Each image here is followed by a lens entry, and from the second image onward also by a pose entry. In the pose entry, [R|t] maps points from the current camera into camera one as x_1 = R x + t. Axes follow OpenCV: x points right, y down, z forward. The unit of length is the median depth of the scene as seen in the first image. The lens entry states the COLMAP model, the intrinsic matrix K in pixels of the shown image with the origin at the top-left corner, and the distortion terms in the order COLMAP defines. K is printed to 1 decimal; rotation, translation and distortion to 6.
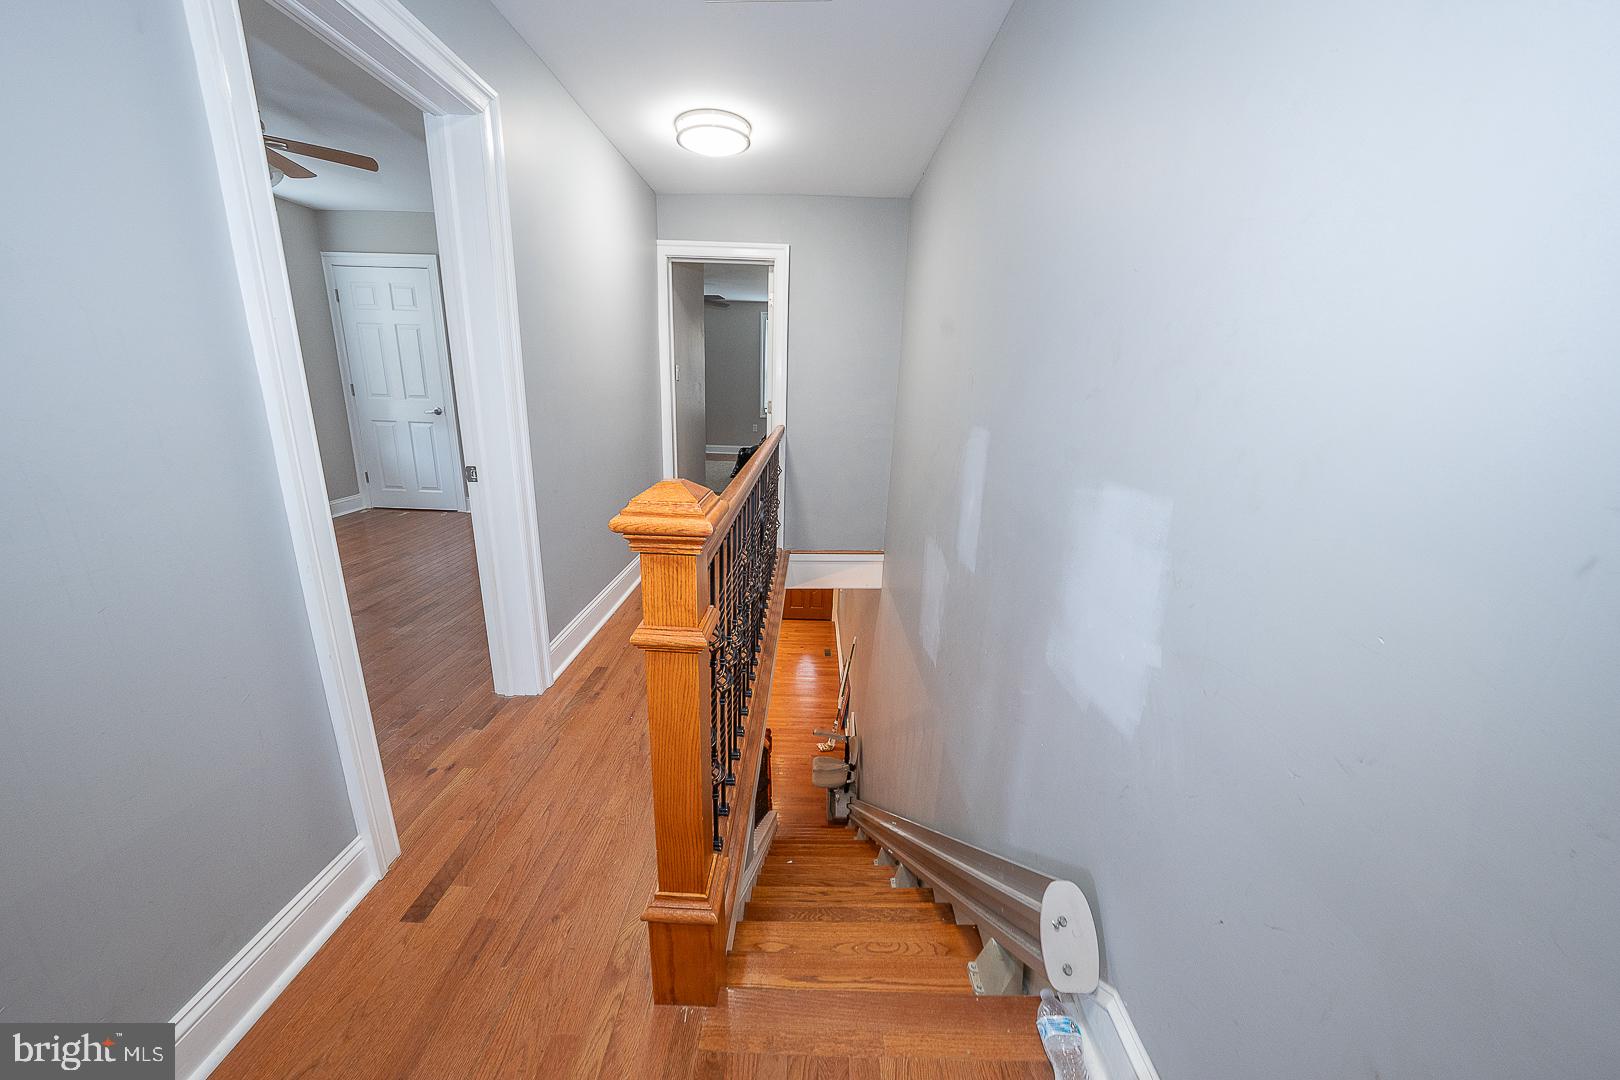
lens RADIAL K [[558.1, 0, 809.3], [0, 558.1, 531.6], [0, 0, 1]] dist [-0.024870, -0.000012]
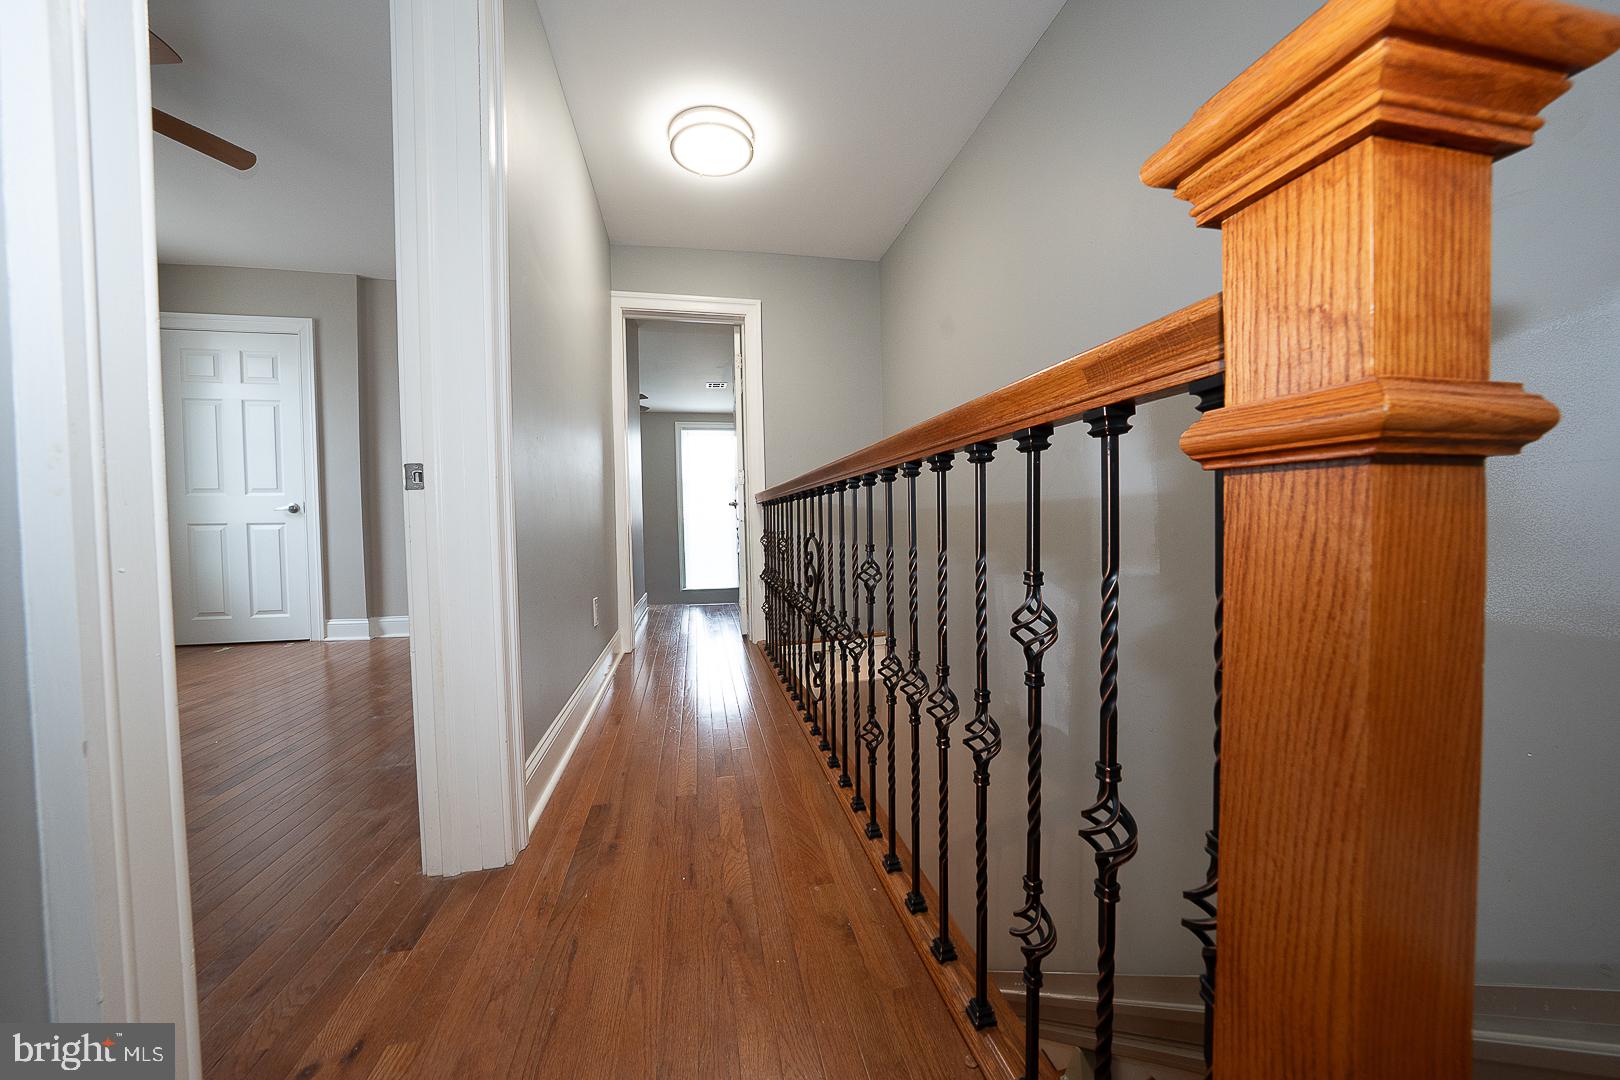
lens RADIAL K [[554.5, 0, 806.8], [0, 554.5, 534.1], [0, 0, 1]] dist [-0.023004, 0.003742]
pose [[0.977031, -0.056939, 0.205349, -0.199815], [0.102824, 0.970005, -0.220266, 0.084116], [-0.186648, 0.236322, 0.953580, 0.226789]]
